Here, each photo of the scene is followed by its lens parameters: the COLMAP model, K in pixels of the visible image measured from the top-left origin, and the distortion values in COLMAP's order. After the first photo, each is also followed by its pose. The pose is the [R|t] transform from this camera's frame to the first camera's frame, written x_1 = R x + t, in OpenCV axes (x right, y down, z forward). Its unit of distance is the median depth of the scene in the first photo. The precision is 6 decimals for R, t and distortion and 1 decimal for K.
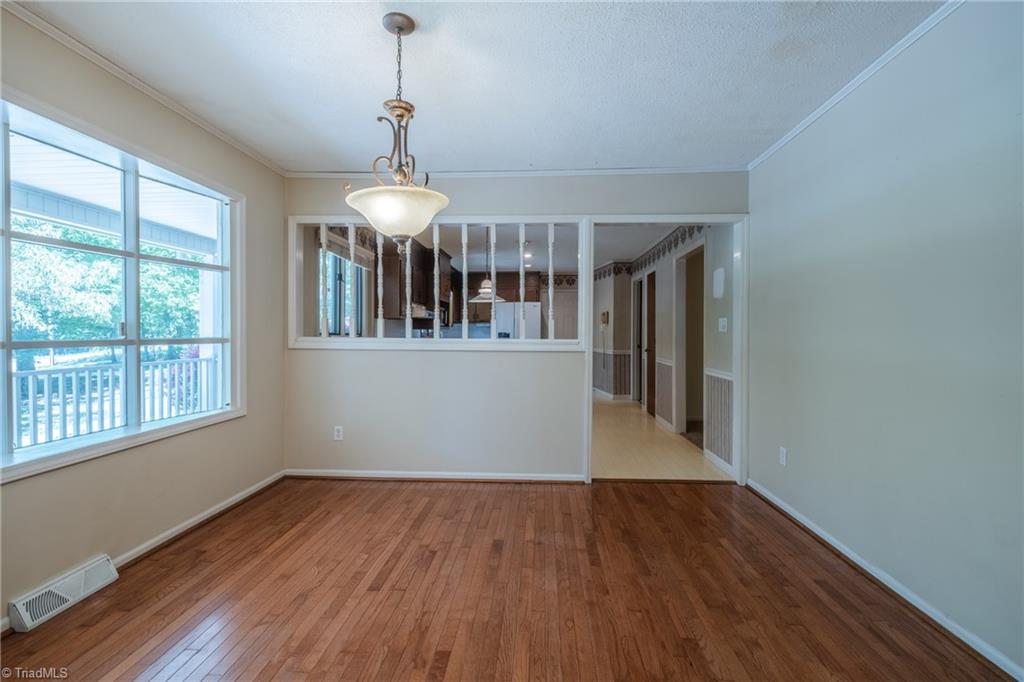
lens RADIAL K [[447.1, 0, 514.5], [0, 447.1, 336.7], [0, 0, 1]] dist [0.001911, -0.003469]
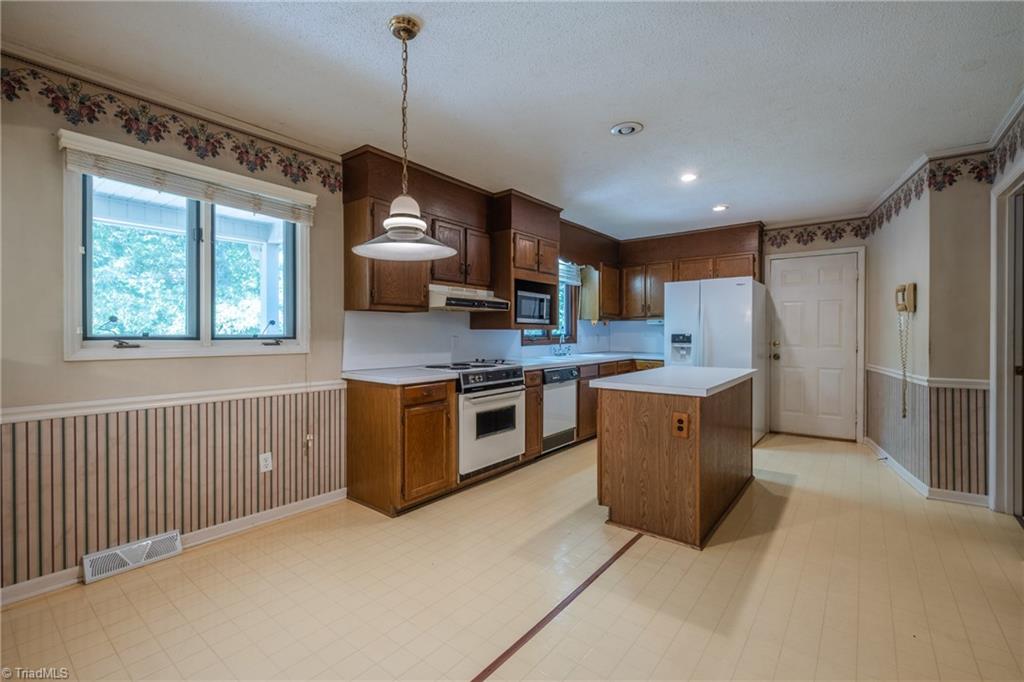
lens RADIAL K [[447.1, 0, 519.7], [0, 447.1, 338.5], [0, 0, 1]] dist [0.001911, -0.003469]
pose [[0.826820, 0.001341, -0.562465, 0.312890], [-0.002089, 0.999998, -0.000687, -0.006079], [0.562463, 0.001742, 0.826821, 1.005375]]
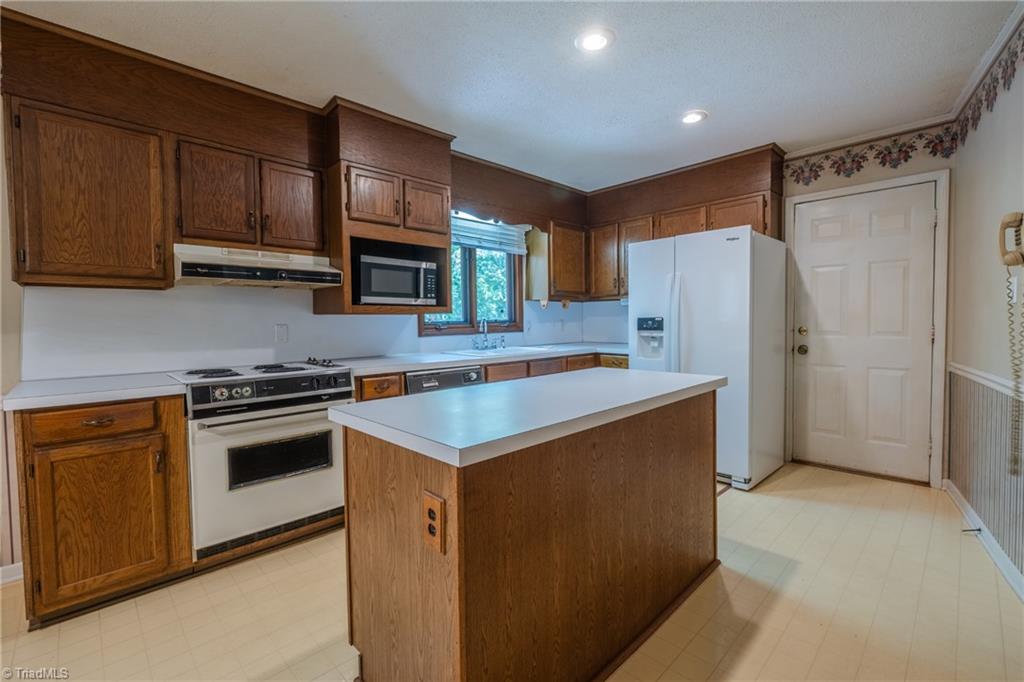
lens RADIAL K [[447.1, 0, 520.5], [0, 447.1, 338.1], [0, 0, 1]] dist [0.001911, -0.003469]
pose [[0.745013, 0.011670, -0.666948, 0.377499], [0.008328, 0.999606, 0.026794, -0.005827], [0.666998, -0.025516, 0.744622, 1.550239]]
